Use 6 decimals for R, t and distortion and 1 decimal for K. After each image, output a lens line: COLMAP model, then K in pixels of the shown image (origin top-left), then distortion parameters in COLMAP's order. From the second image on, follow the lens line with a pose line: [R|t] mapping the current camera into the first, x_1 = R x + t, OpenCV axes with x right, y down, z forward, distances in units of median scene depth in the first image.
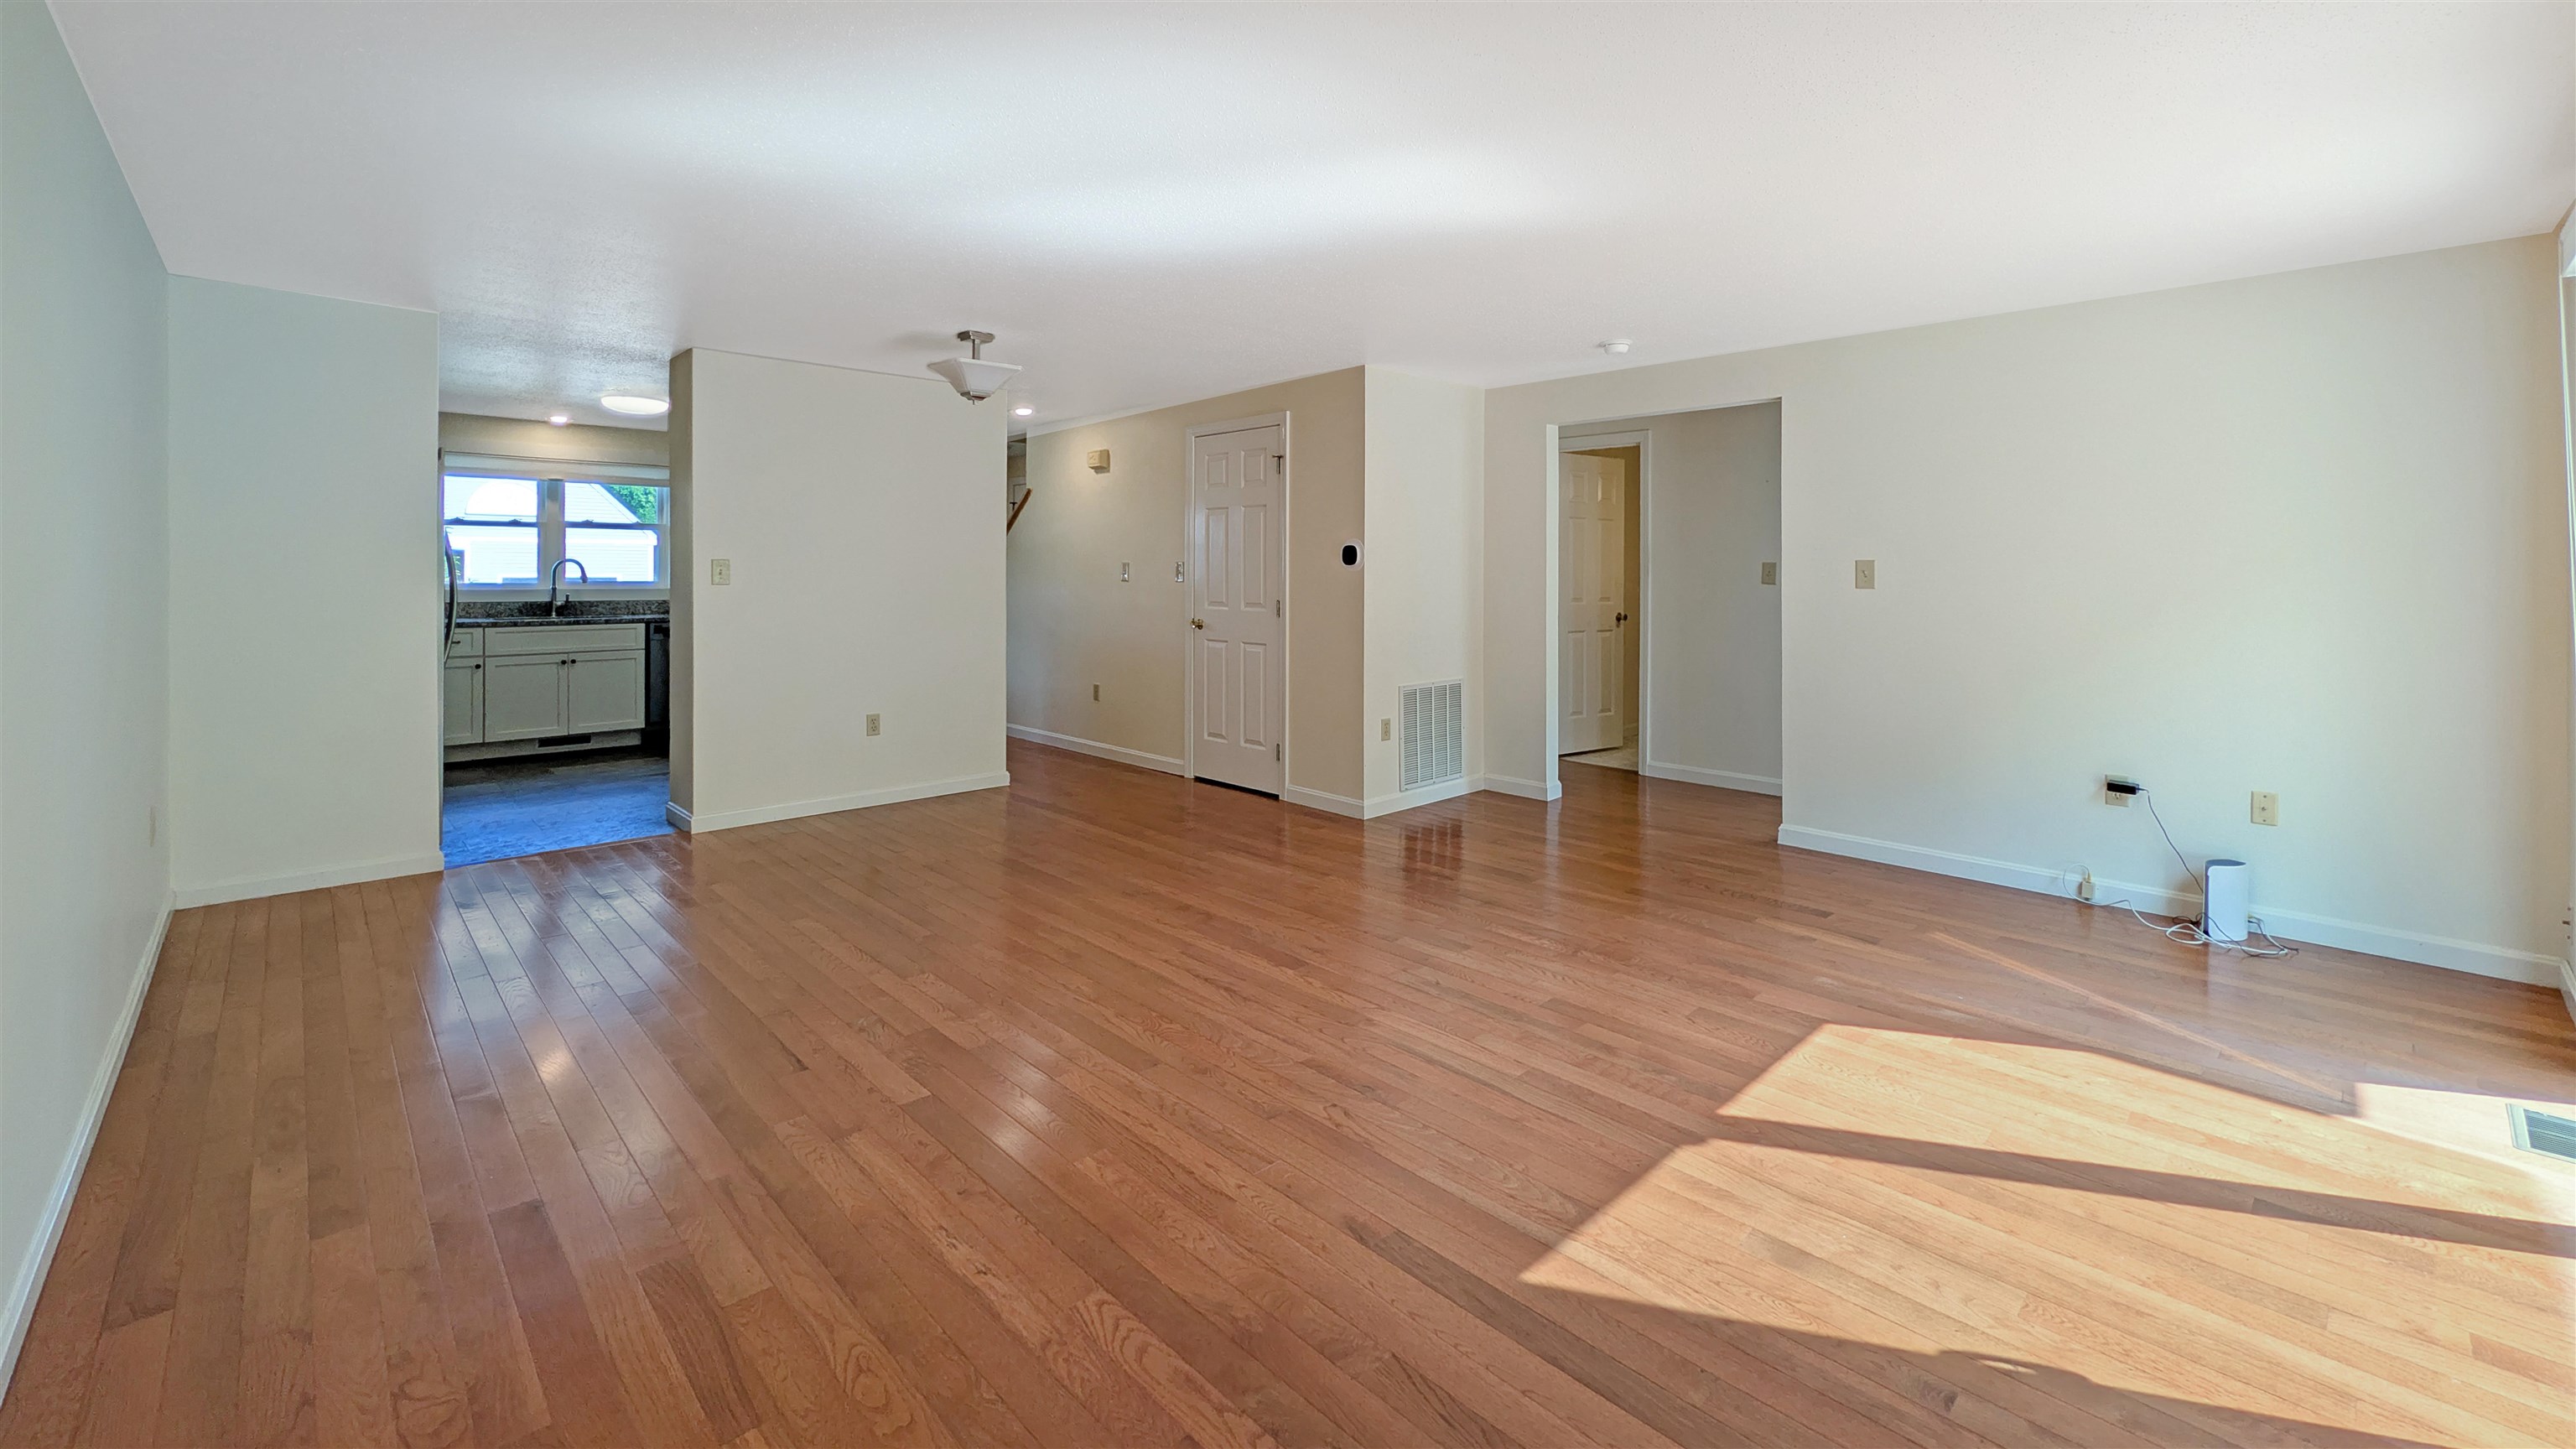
lens RADIAL K [[1037.0, 0, 1288.1], [0, 1037.0, 599.2], [0, 0, 1]] dist [0.000620, 0.000074]
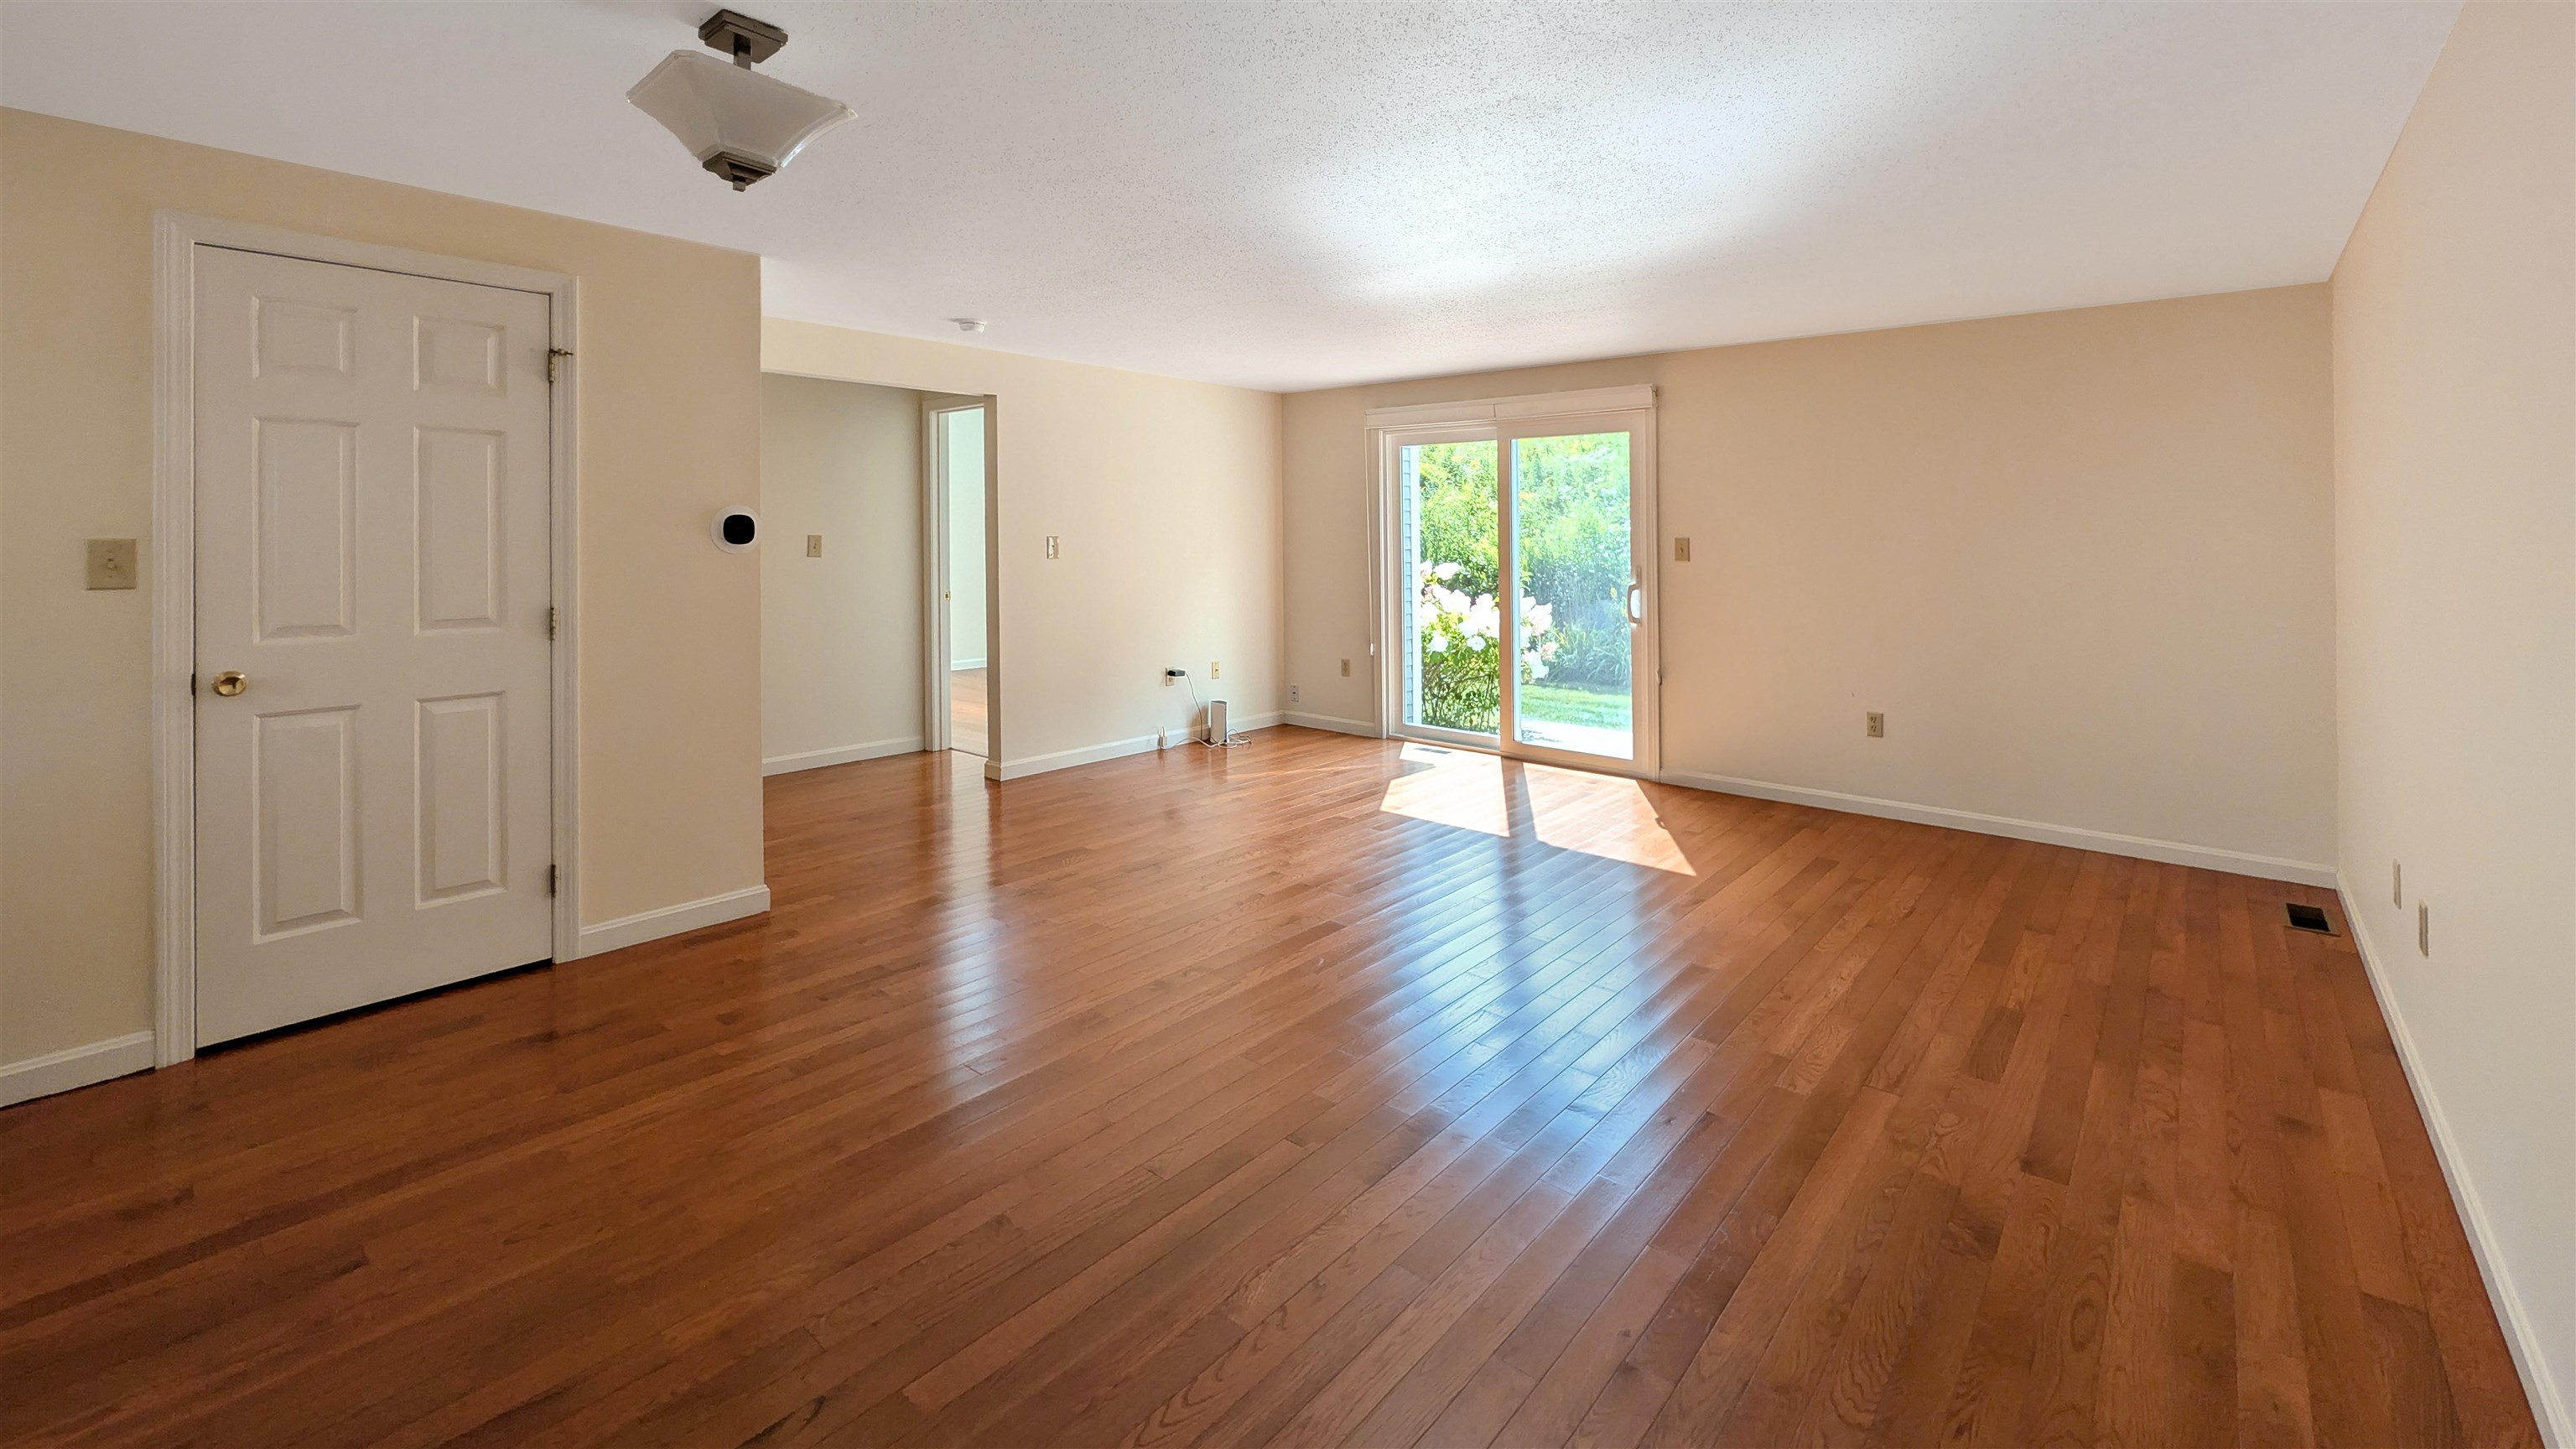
lens RADIAL K [[1077.8, 0, 1287.6], [0, 1077.8, 531.0], [0, 0, 1]] dist [0.002575, 0.000076]
pose [[-0.098568, -0.002032, 0.995128, -1.280387], [0.024423, 0.999692, 0.004461, -0.068092], [-0.994831, 0.024744, -0.098488, 1.350385]]
